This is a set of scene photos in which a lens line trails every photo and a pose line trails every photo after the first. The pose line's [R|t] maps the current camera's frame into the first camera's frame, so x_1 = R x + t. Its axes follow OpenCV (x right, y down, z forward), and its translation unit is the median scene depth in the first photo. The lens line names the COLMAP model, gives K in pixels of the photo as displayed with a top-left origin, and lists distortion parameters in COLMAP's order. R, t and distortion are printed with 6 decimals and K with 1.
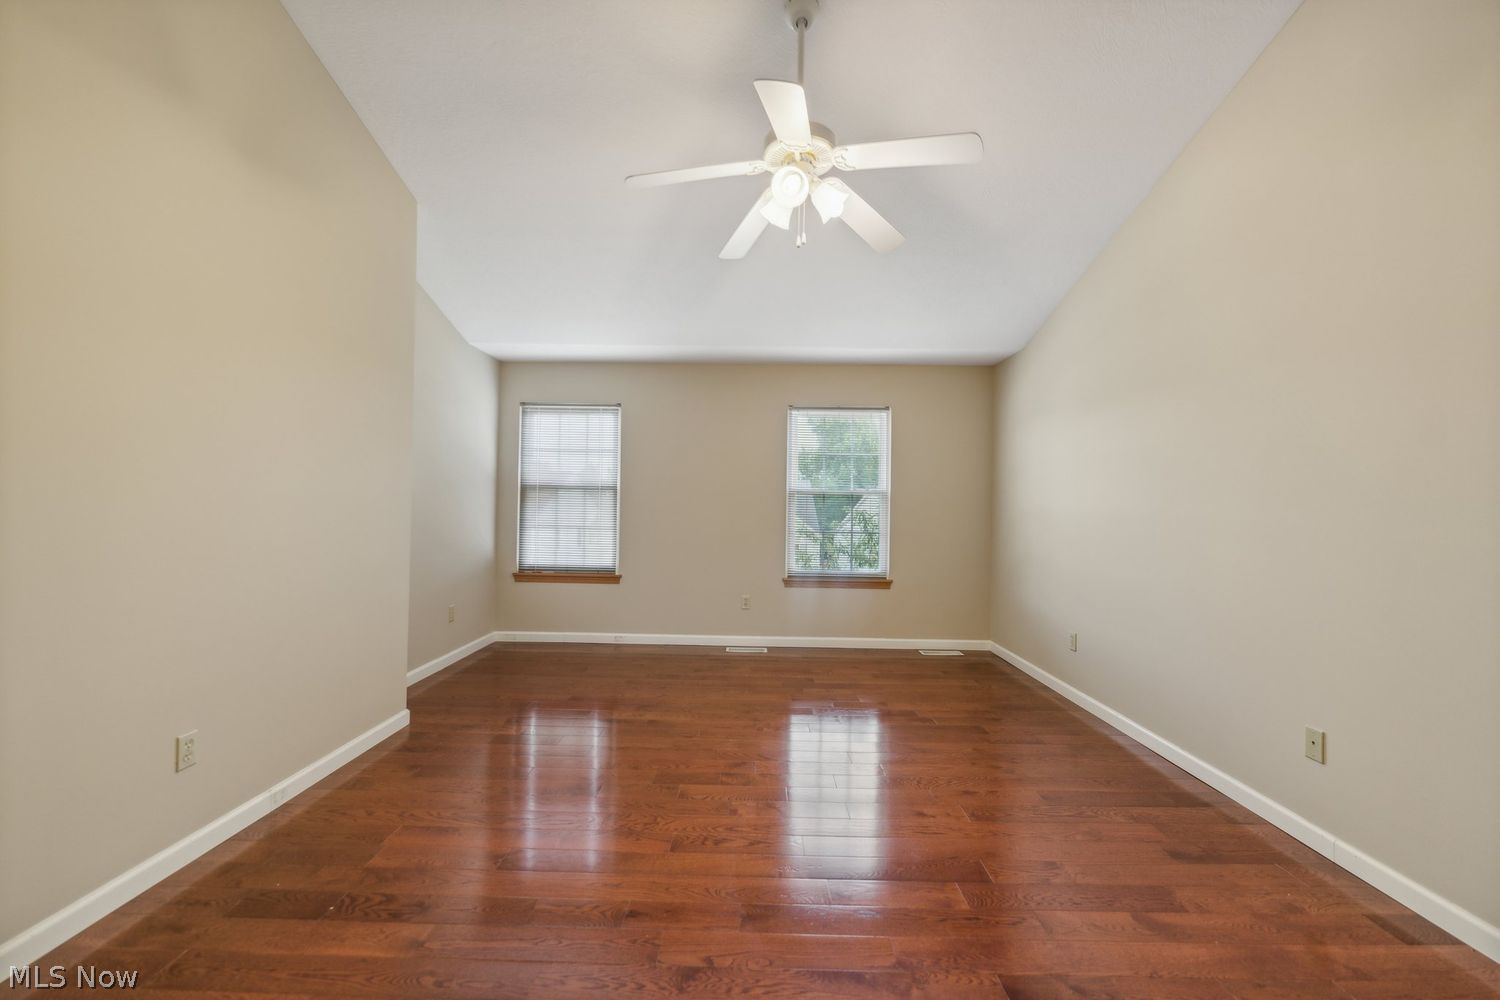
lens RADIAL K [[603.7, 0, 748.1], [0, 603.7, 500.8], [0, 0, 1]] dist [-0.000307, -0.000200]
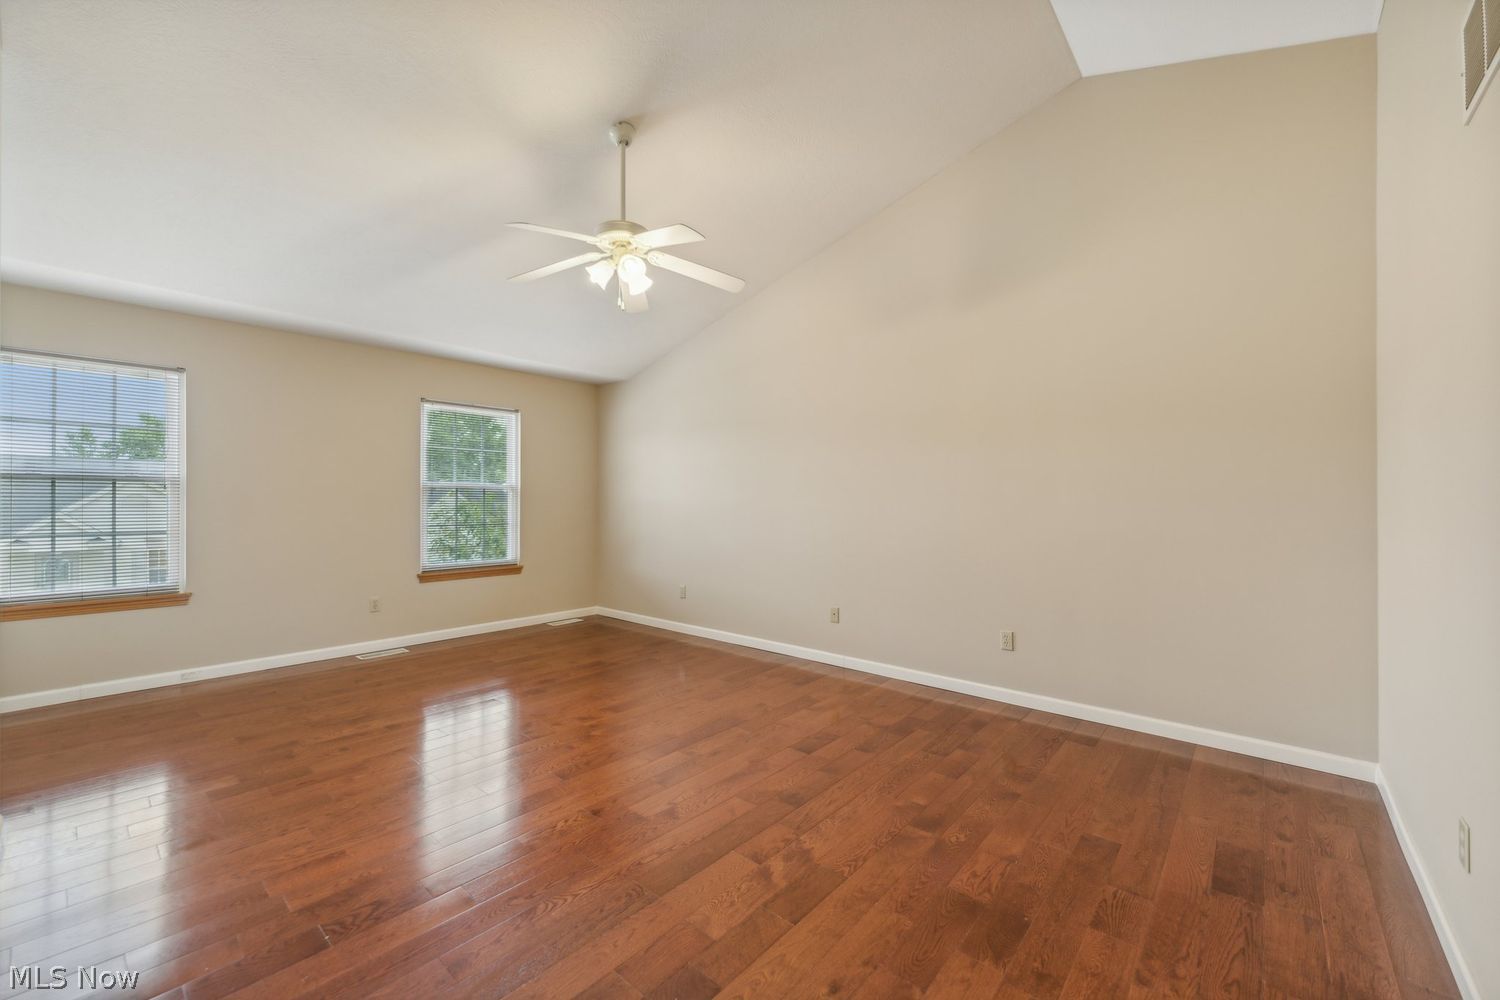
lens RADIAL K [[603.7, 0, 748.1], [0, 603.7, 500.8], [0, 0, 1]] dist [-0.000307, -0.000200]
pose [[0.642357, -0.014657, 0.766266, -0.406433], [-0.000477, 0.999809, 0.019523, -0.012038], [-0.766406, -0.012906, 0.642227, -0.043933]]
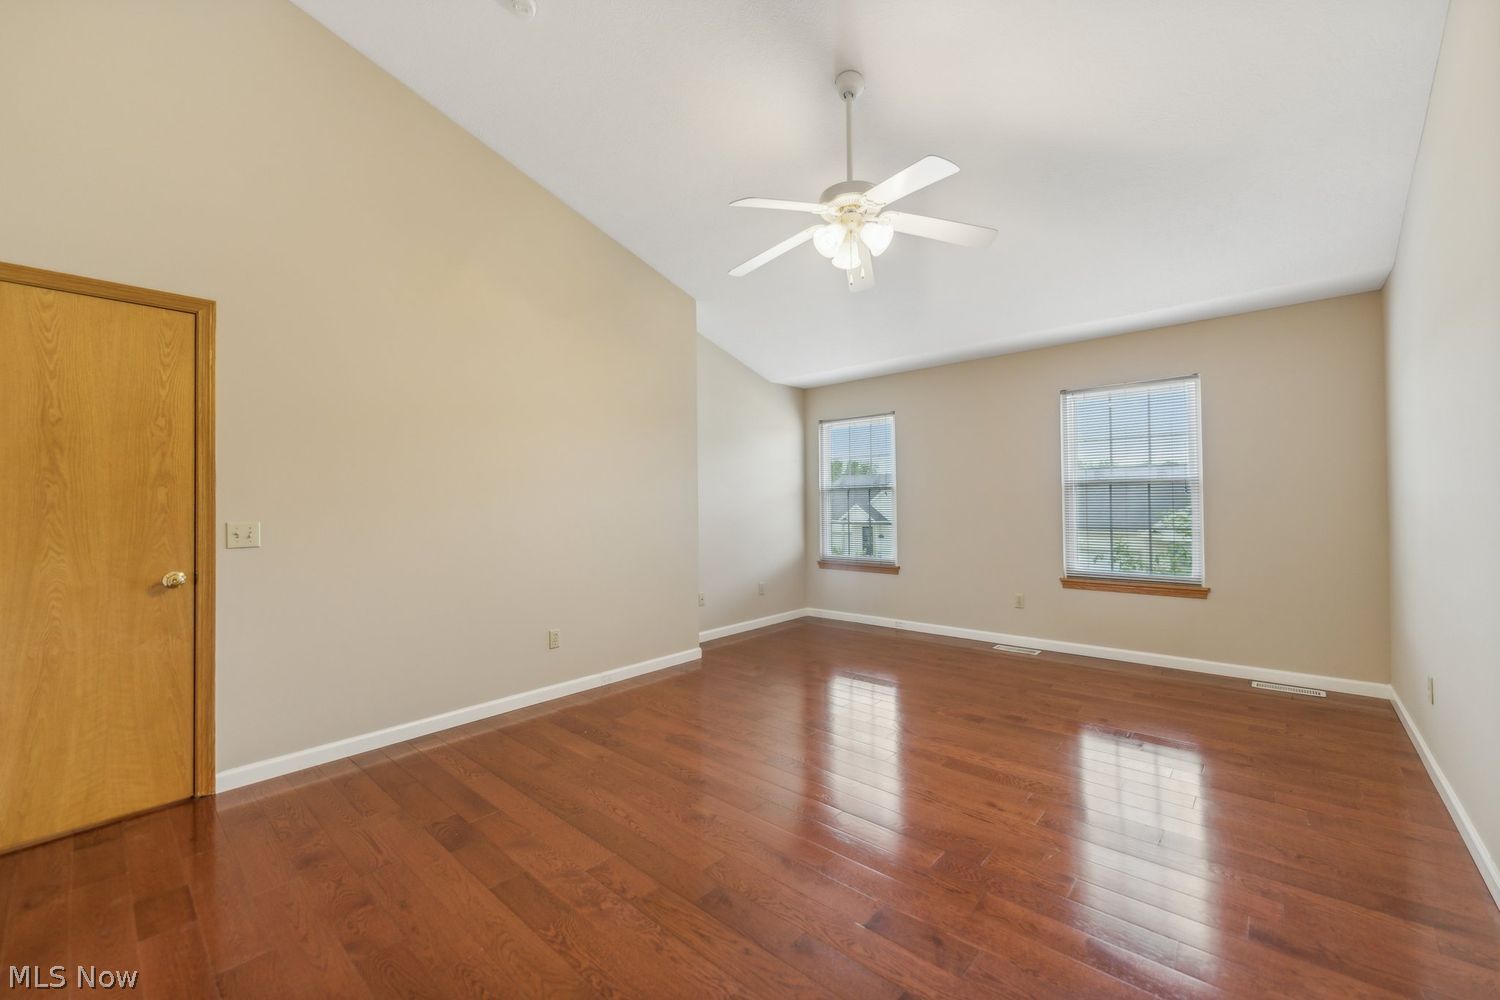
lens RADIAL K [[613.1, 0, 750.0], [0, 613.1, 500.0], [0, 0, 1]] dist [-0.003342, -0.000417]
pose [[0.743909, -0.028840, -0.667659, 0.385623], [0.030204, 0.999498, -0.009520, 0.003770], [0.667598, -0.013084, 0.744407, -0.014894]]
